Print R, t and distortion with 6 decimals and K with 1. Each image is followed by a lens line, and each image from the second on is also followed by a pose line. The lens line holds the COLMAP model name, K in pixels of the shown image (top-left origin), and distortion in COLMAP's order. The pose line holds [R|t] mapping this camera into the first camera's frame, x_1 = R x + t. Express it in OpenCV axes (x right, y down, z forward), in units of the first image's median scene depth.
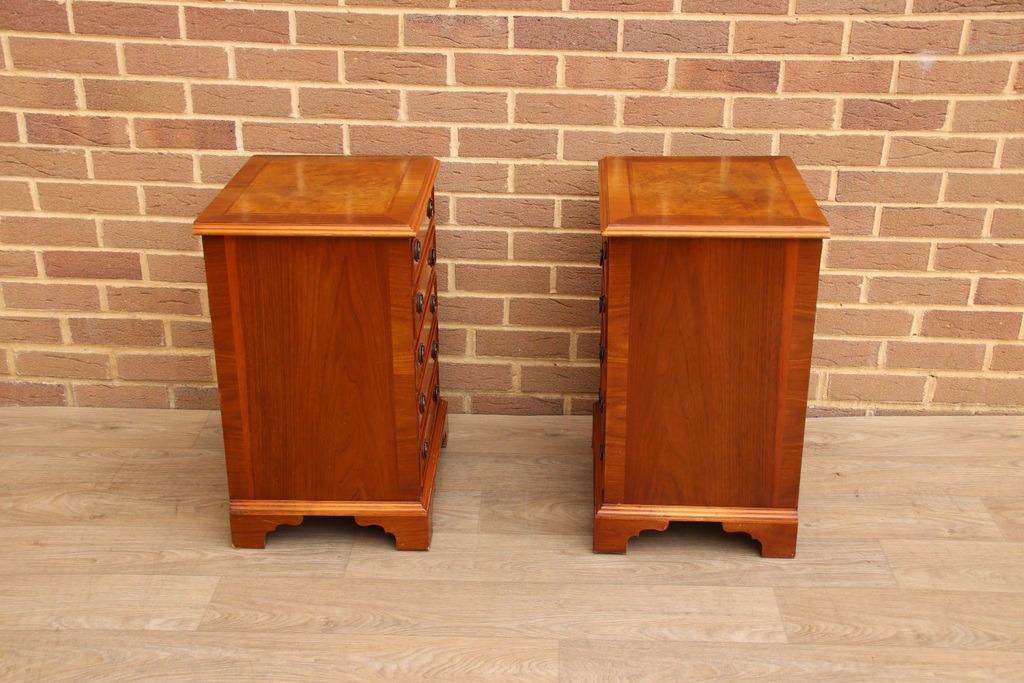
lens RADIAL K [[1256.8, 0, 509.7], [0, 1256.8, 347.4], [0, 0, 1]] dist [0.109927, 0.000000]
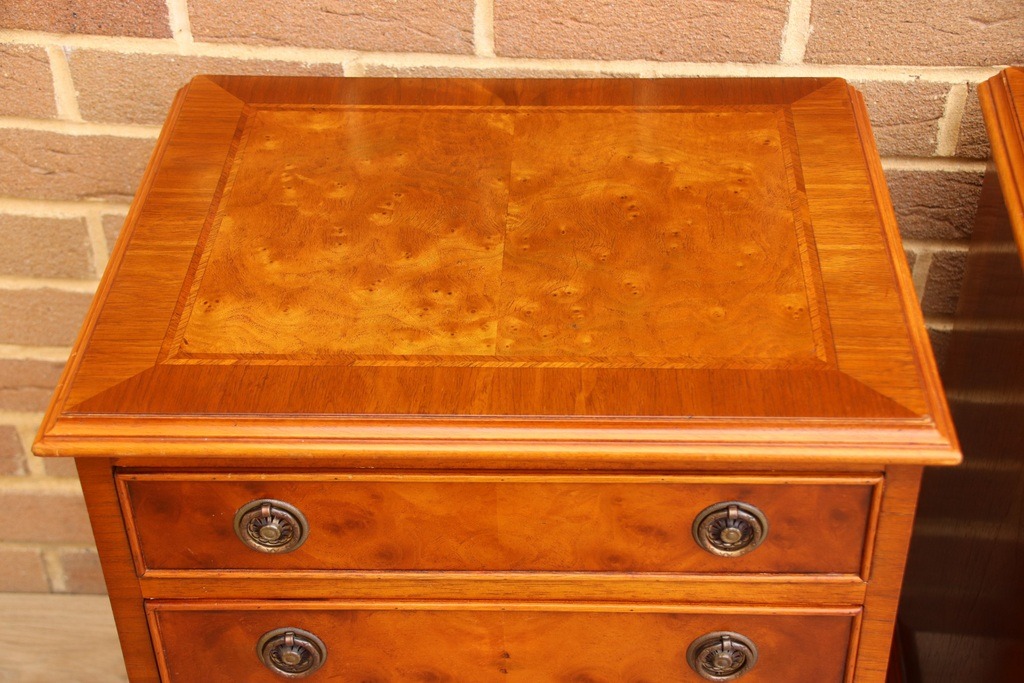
lens RADIAL K [[1560.3, 0, 516.1], [0, 1560.3, 355.0], [0, 0, 1]] dist [0.228081, 0.000000]
pose [[0.999657, 0.006205, -0.025447, -0.109348], [0.001032, 0.961444, 0.274999, -0.196409], [0.026172, -0.274931, 0.961108, 0.561199]]
